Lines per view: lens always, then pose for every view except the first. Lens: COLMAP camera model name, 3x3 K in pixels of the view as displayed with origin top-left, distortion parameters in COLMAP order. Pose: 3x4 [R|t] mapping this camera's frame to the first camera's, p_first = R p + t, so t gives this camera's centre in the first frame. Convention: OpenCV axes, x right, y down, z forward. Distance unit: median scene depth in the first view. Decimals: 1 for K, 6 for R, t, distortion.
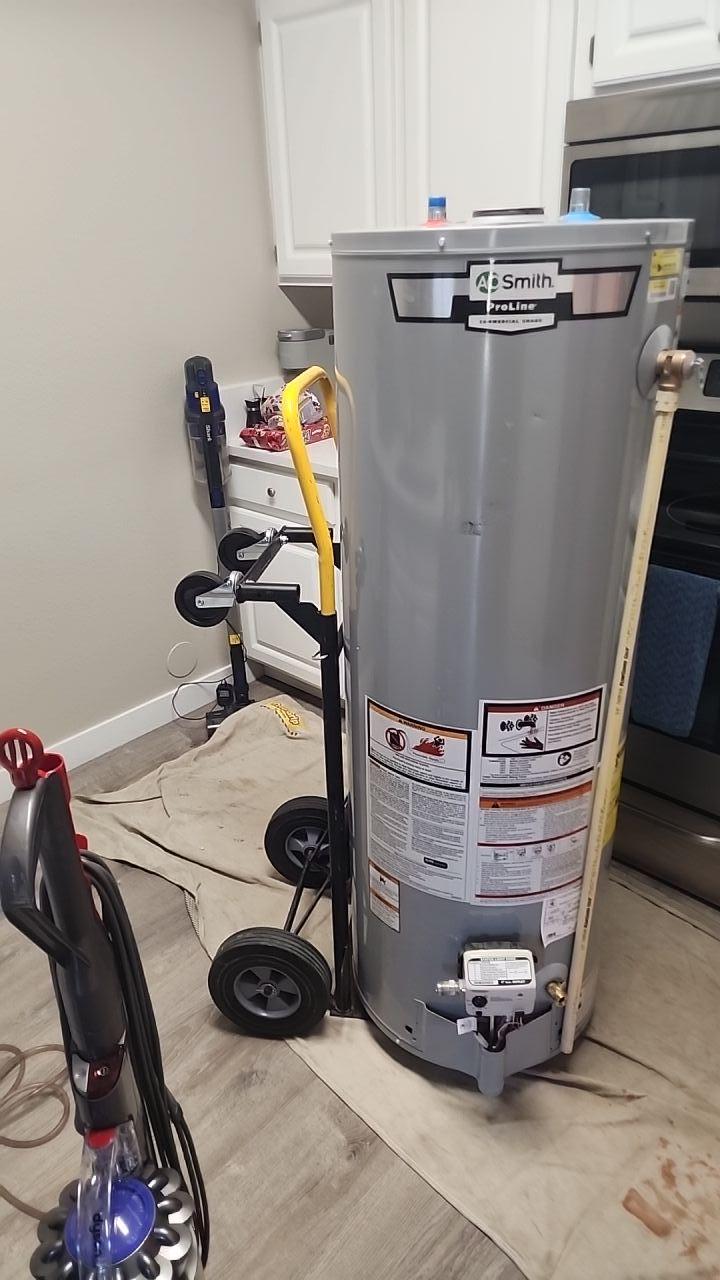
lens RADIAL K [[859.9, 0, 360.0], [0, 859.9, 640.0], [0, 0, 1]] dist [0.046513, -0.000967]
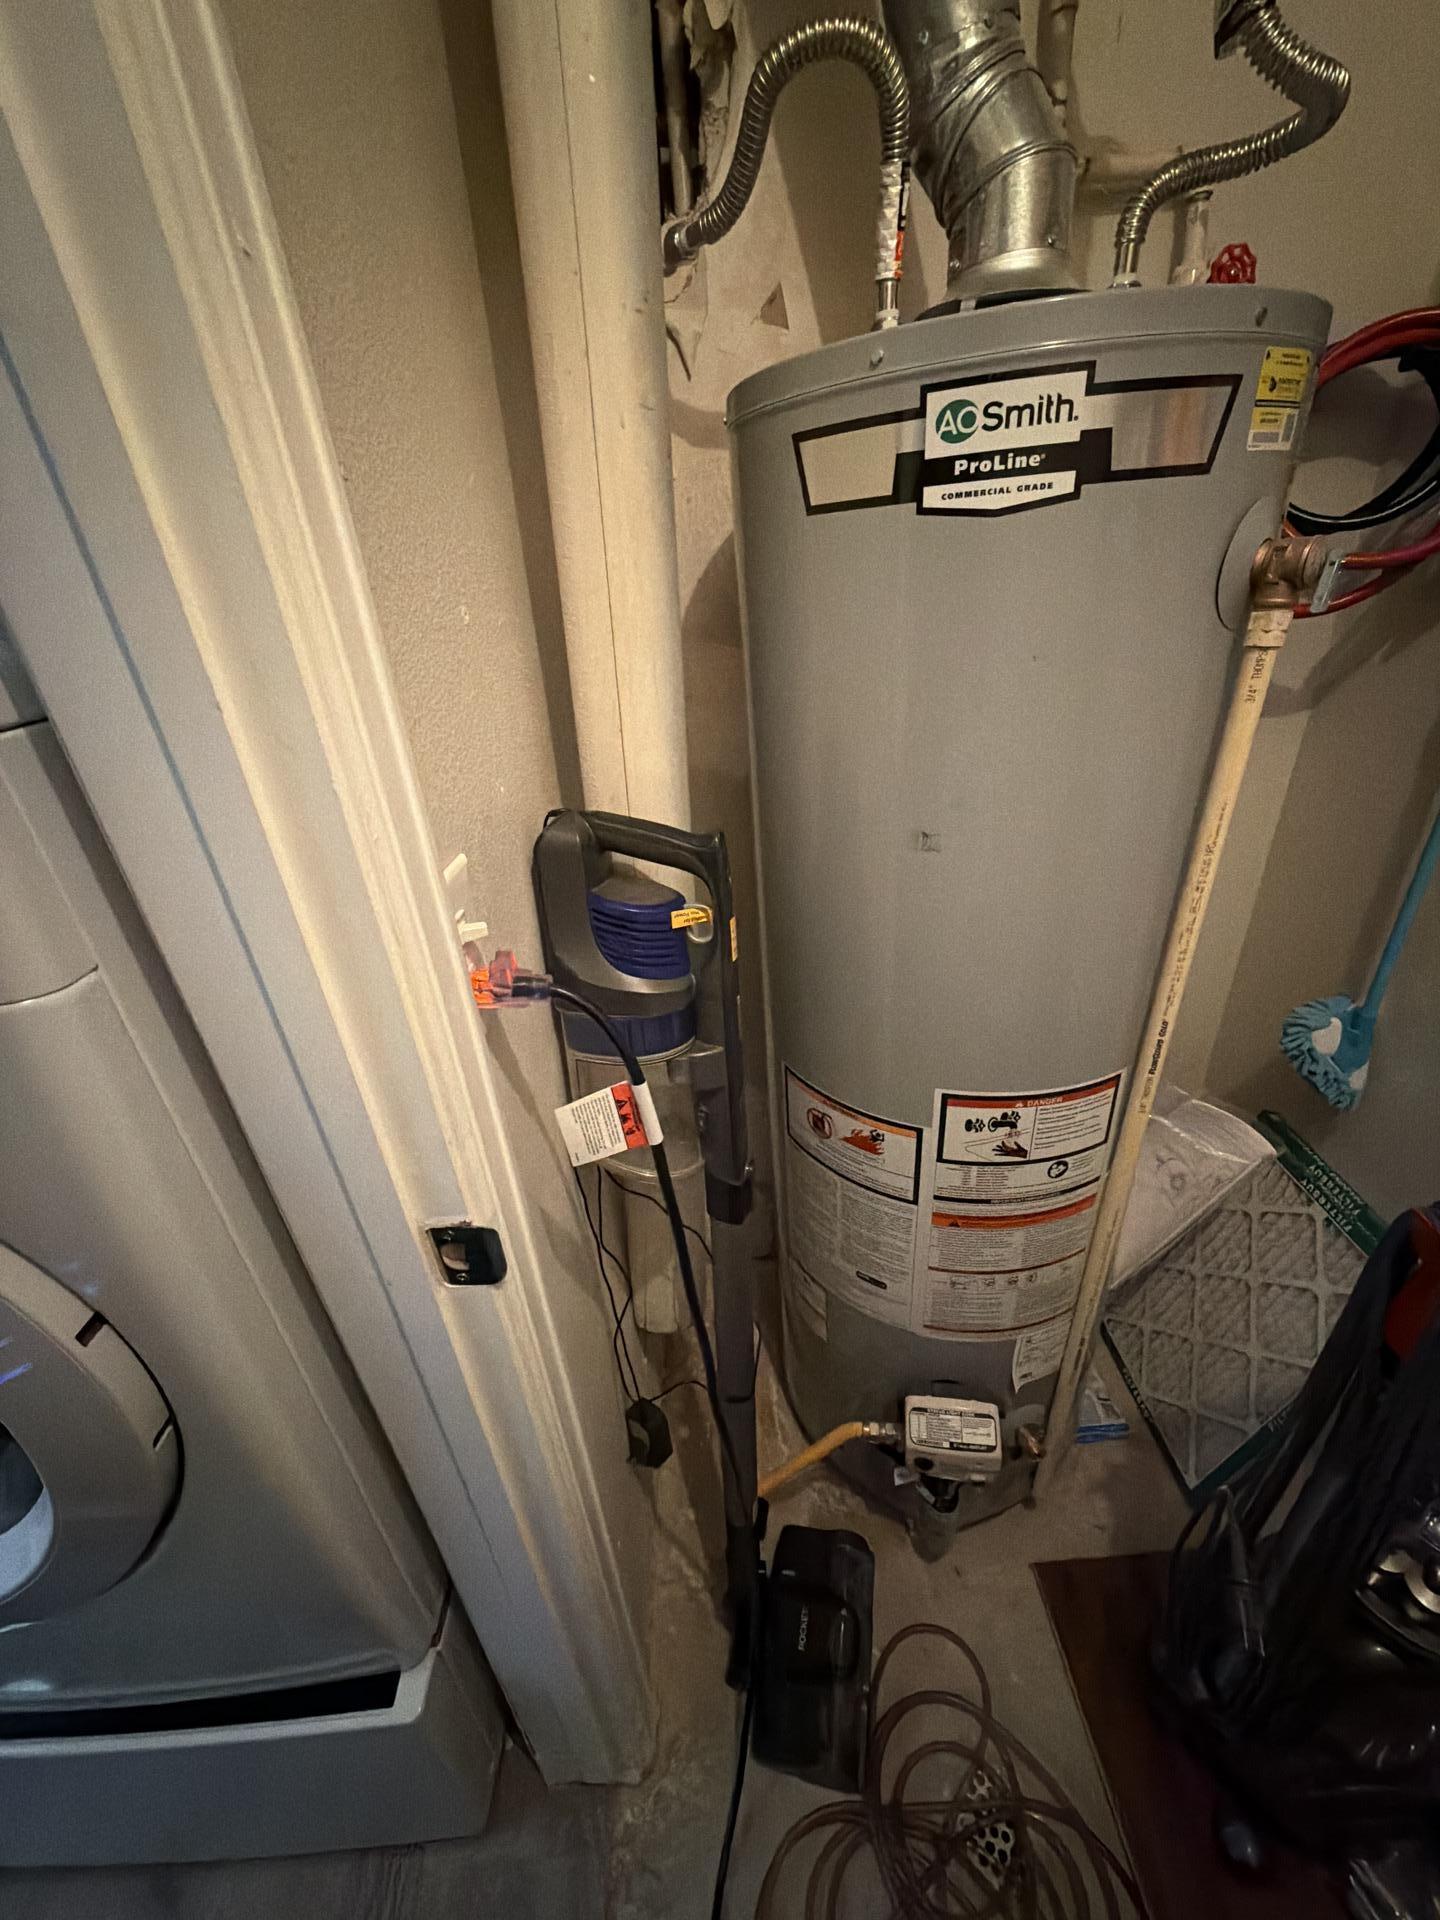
lens RADIAL K [[773.4, 0, 720.0], [0, 773.4, 960.0], [0, 0, 1]] dist [-0.015305, 0.000172]
pose [[0.986385, 0.024941, -0.162550, 0.065035], [-0.017489, 0.998736, 0.047115, -0.058461], [0.163520, -0.043631, 0.985575, 0.353937]]
